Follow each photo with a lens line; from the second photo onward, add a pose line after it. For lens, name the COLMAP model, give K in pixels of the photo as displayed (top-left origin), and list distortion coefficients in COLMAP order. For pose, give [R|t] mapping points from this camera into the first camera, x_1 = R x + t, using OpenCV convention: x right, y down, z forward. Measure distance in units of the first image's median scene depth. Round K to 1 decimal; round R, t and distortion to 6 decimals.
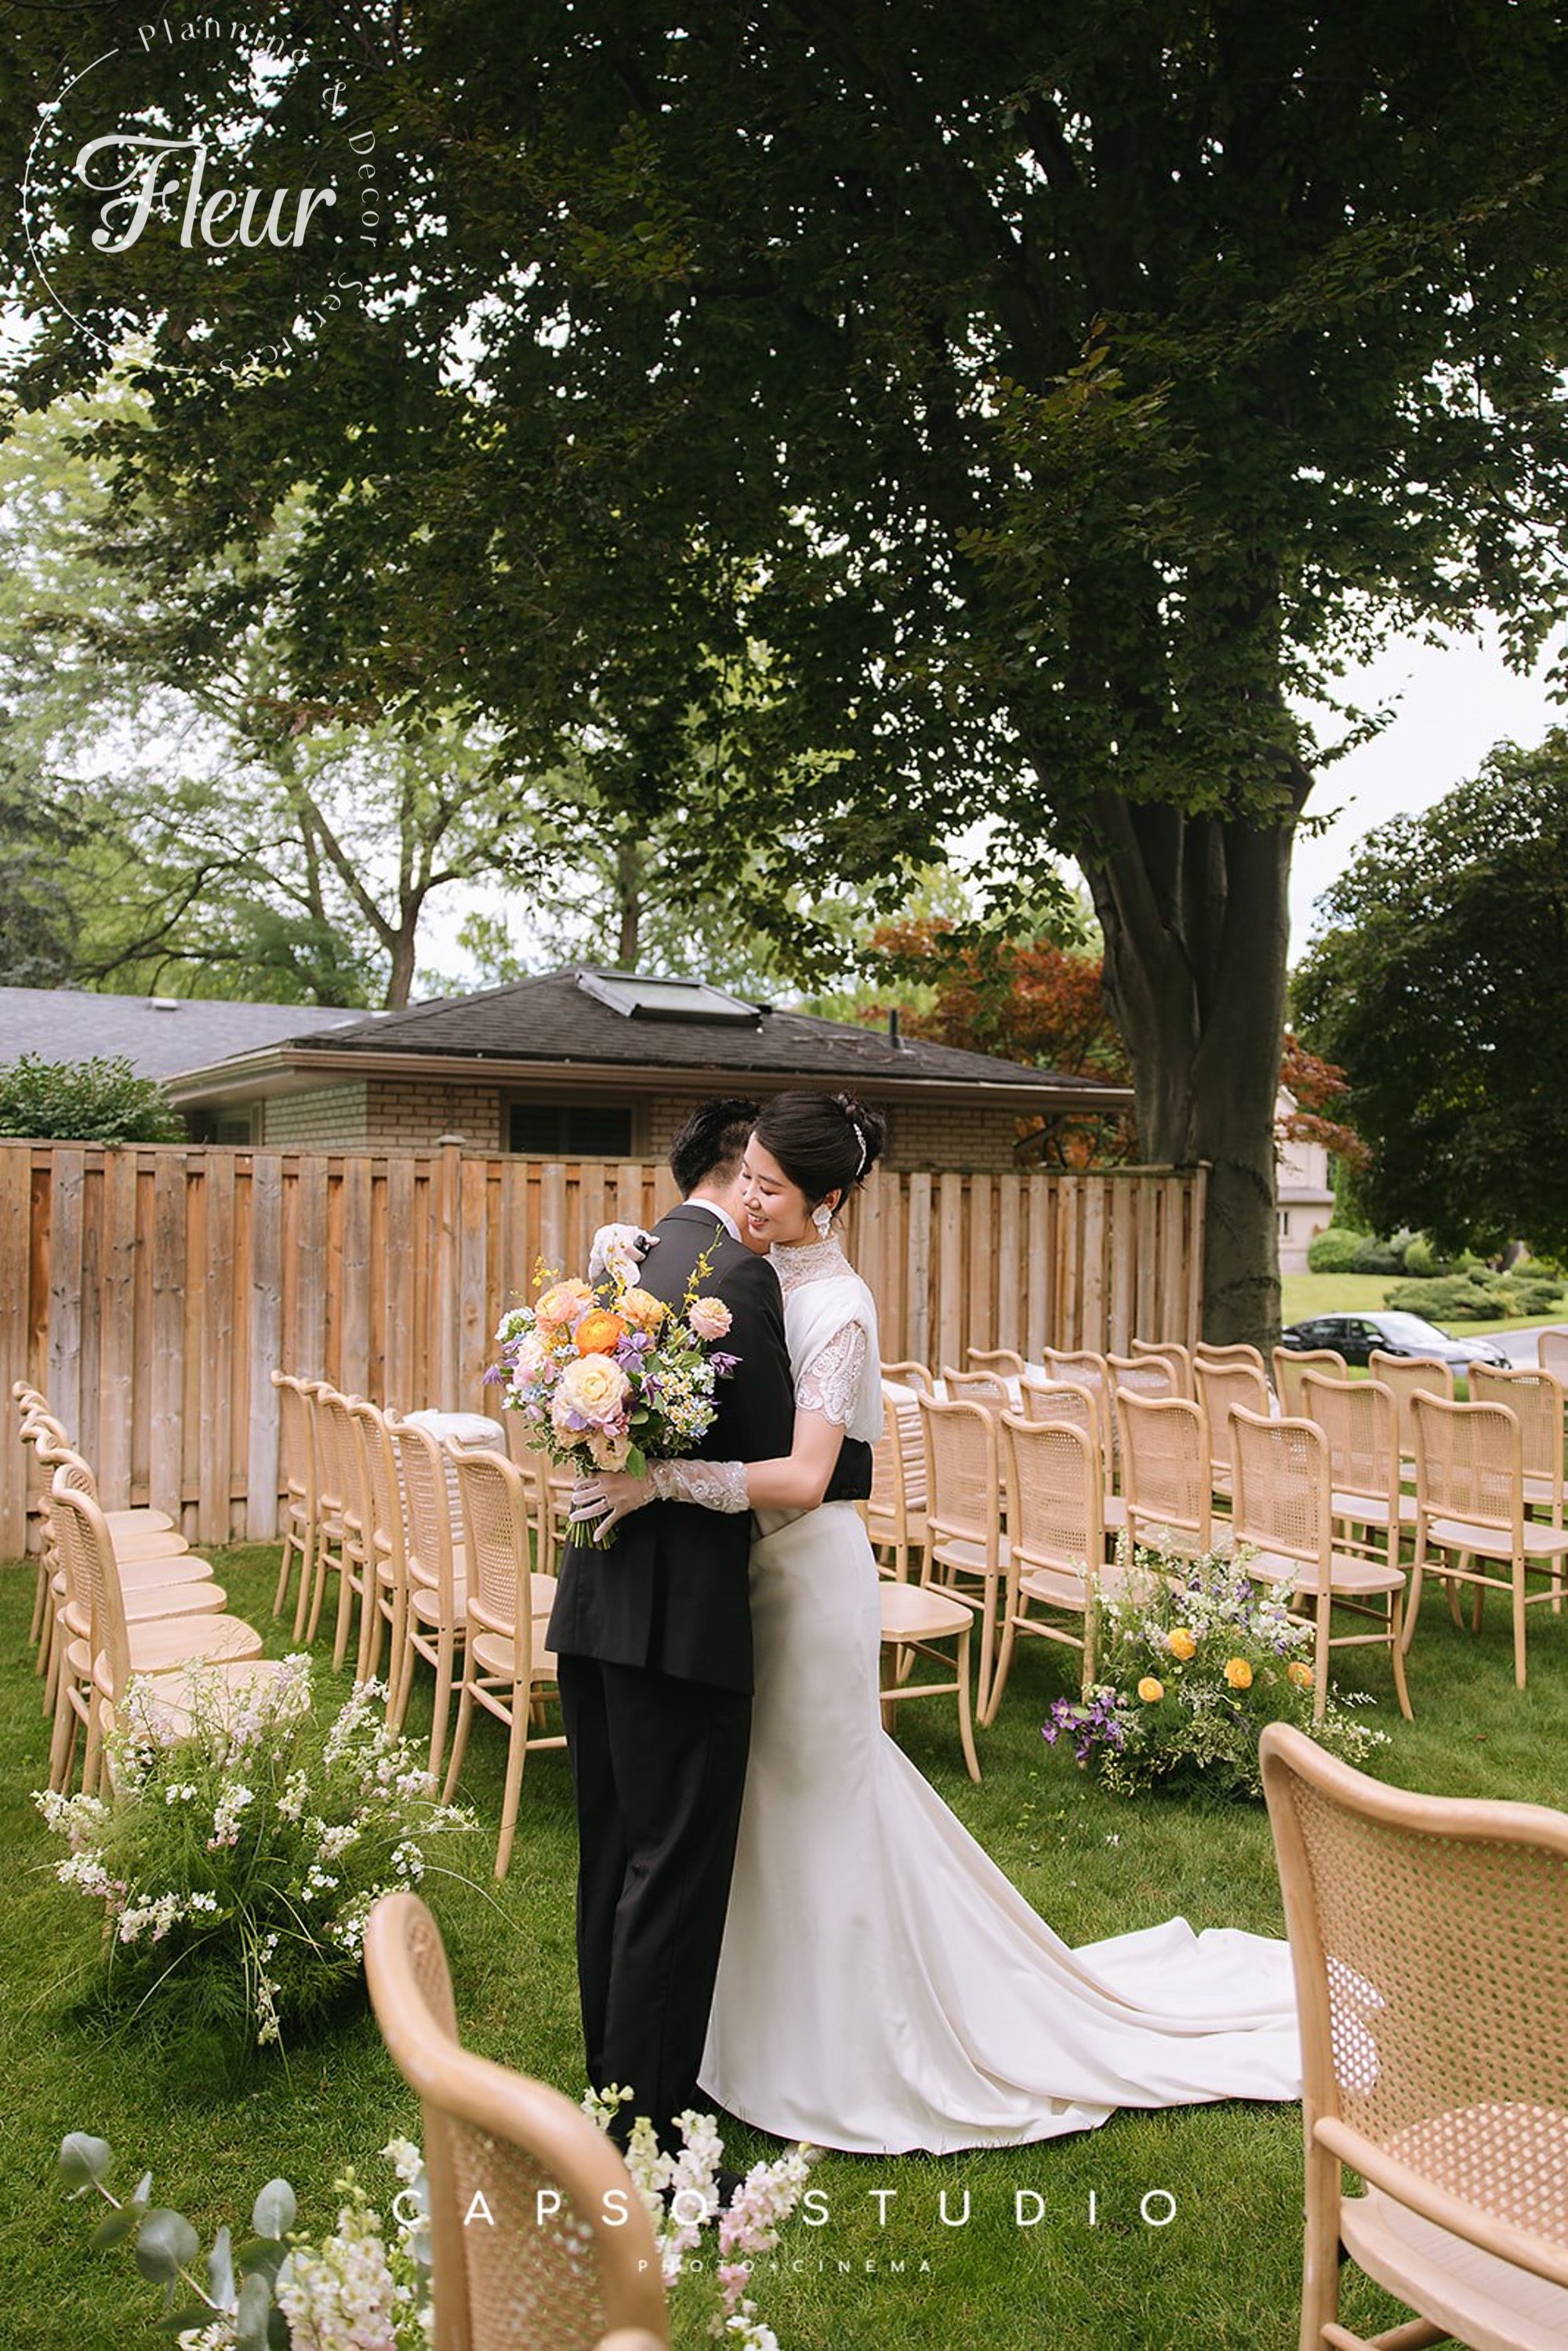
lens RADIAL K [[1818.6, 0, 783.1], [0, 1818.6, 1171.0], [0, 0, 1]] dist [0.009466, 0.002744]
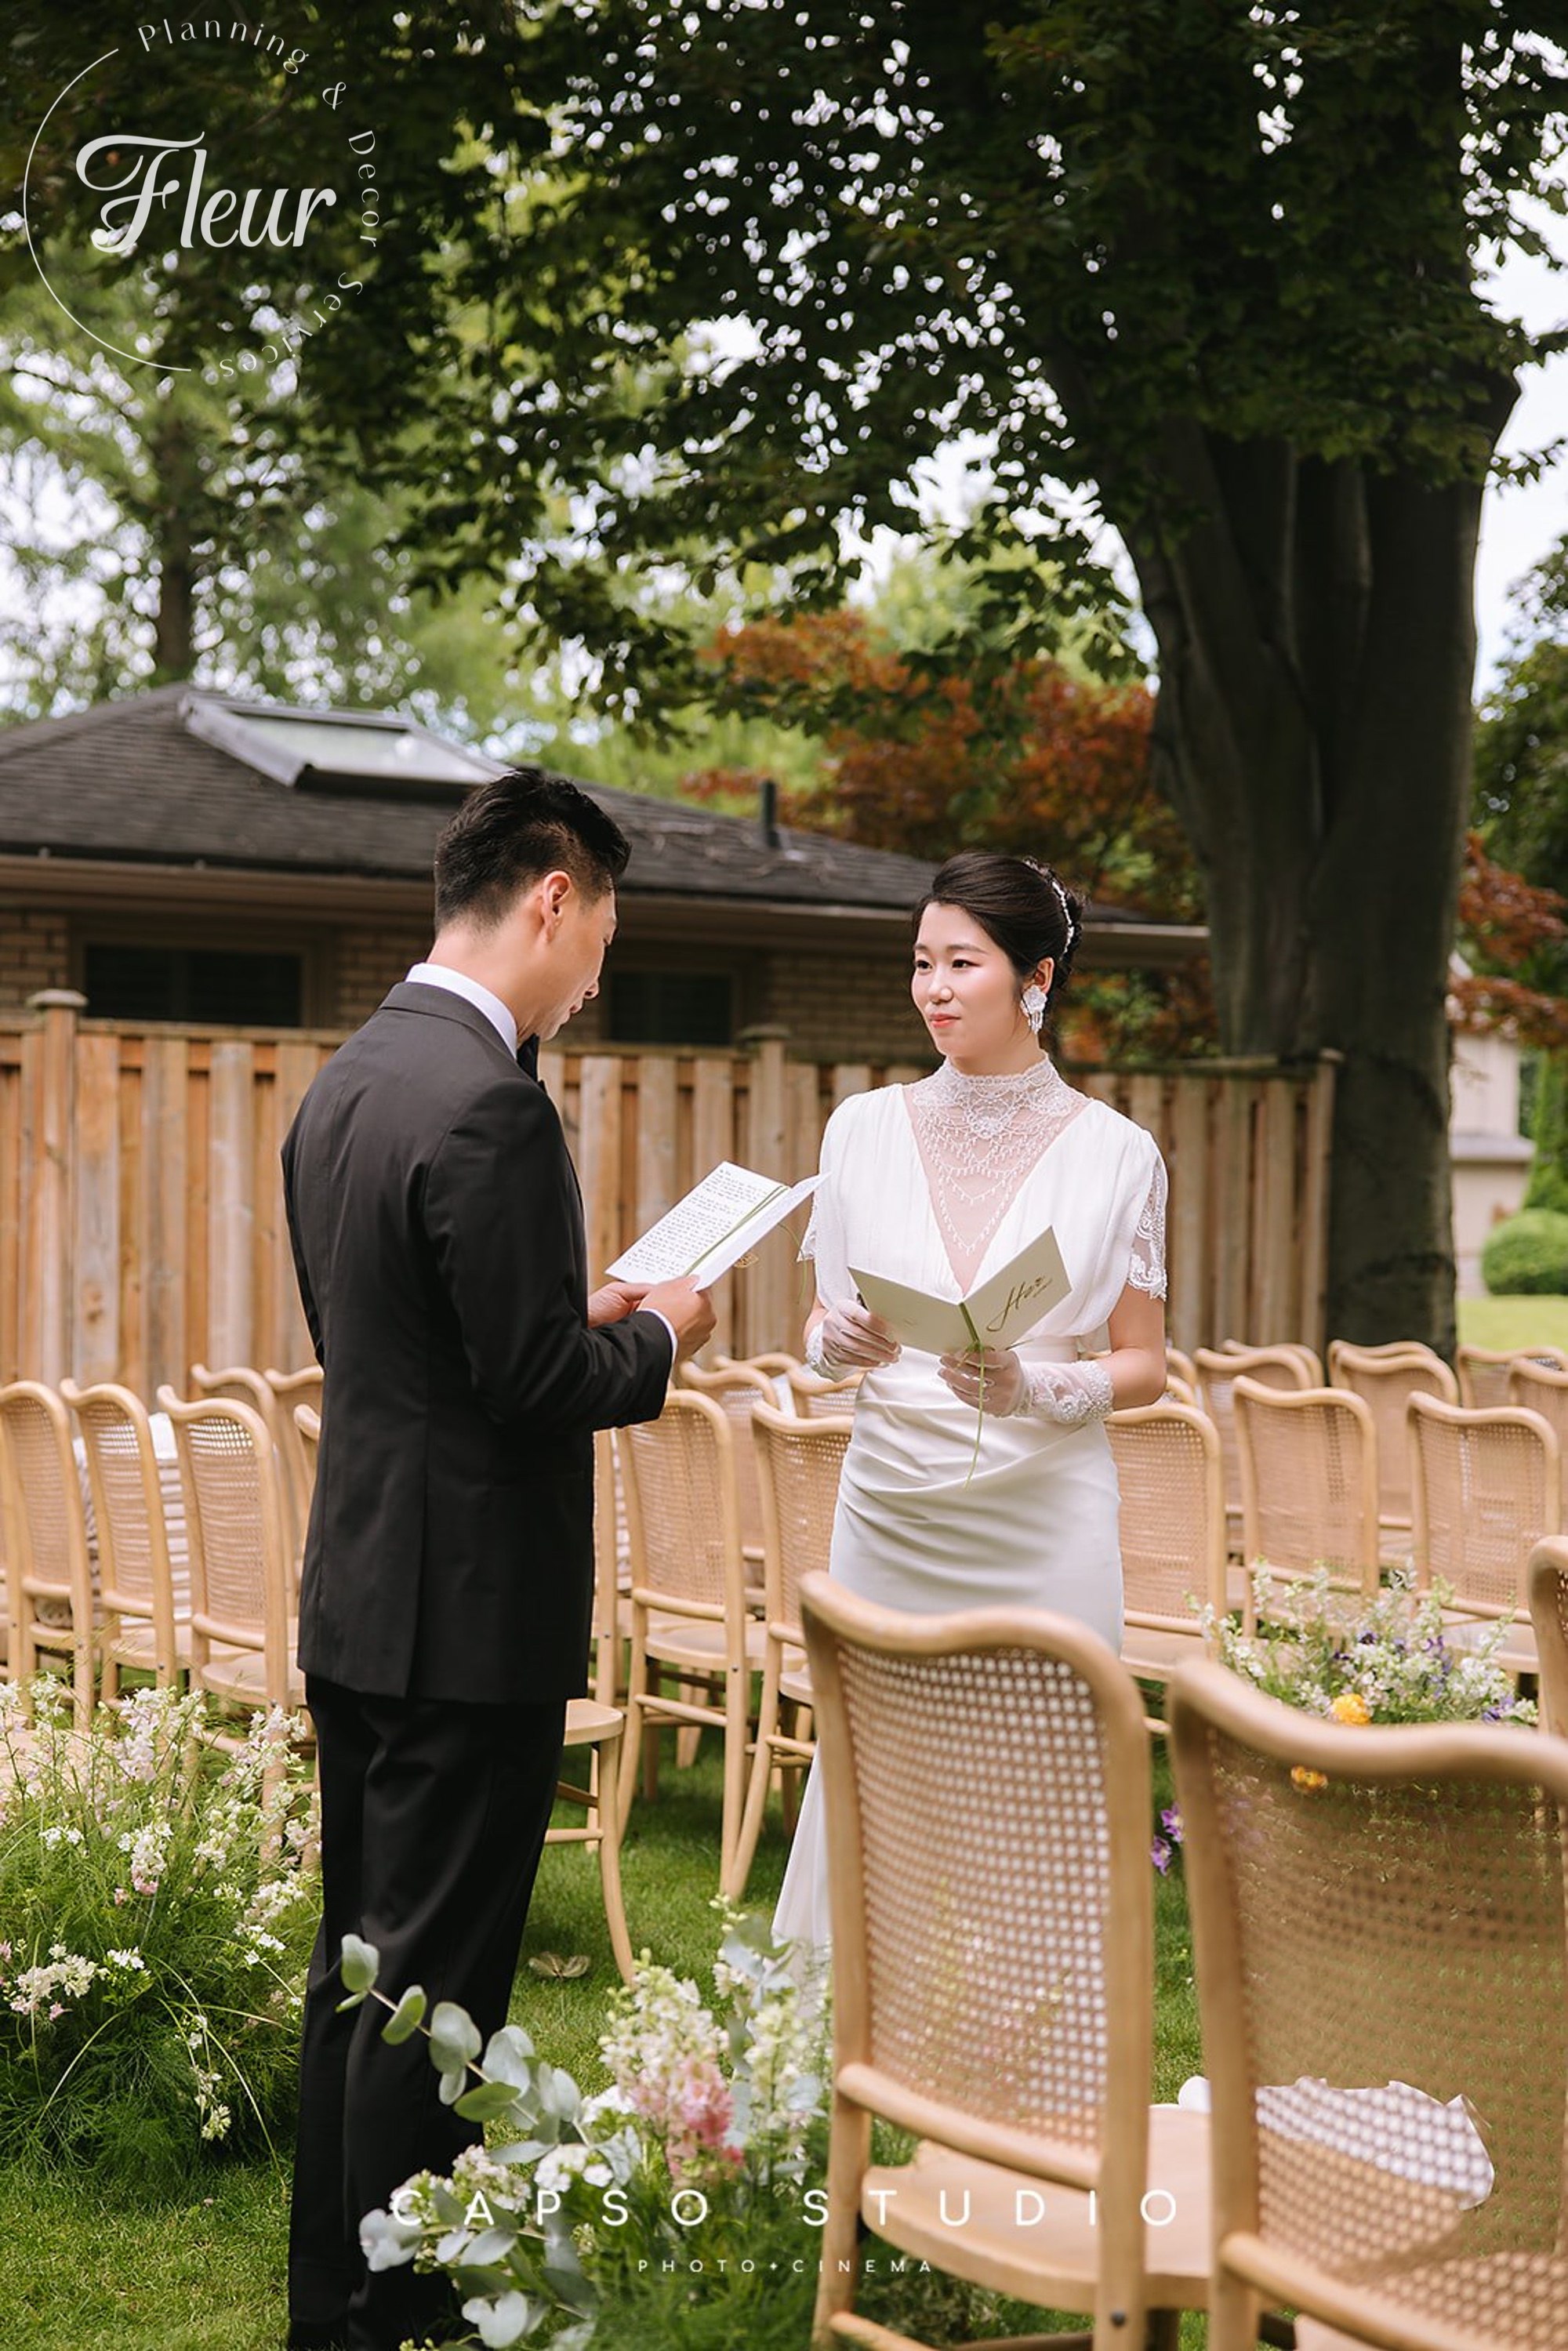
lens RADIAL K [[3801.8, 0, 783.9], [0, 3801.8, 1177.0], [0, 0, 1]] dist [0.011304, 0.000000]
pose [[0.994840, 0.001437, 0.101446, -0.064860], [-0.003210, 0.999845, 0.017308, 0.014898], [-0.101405, -0.017544, 0.994691, -0.186445]]
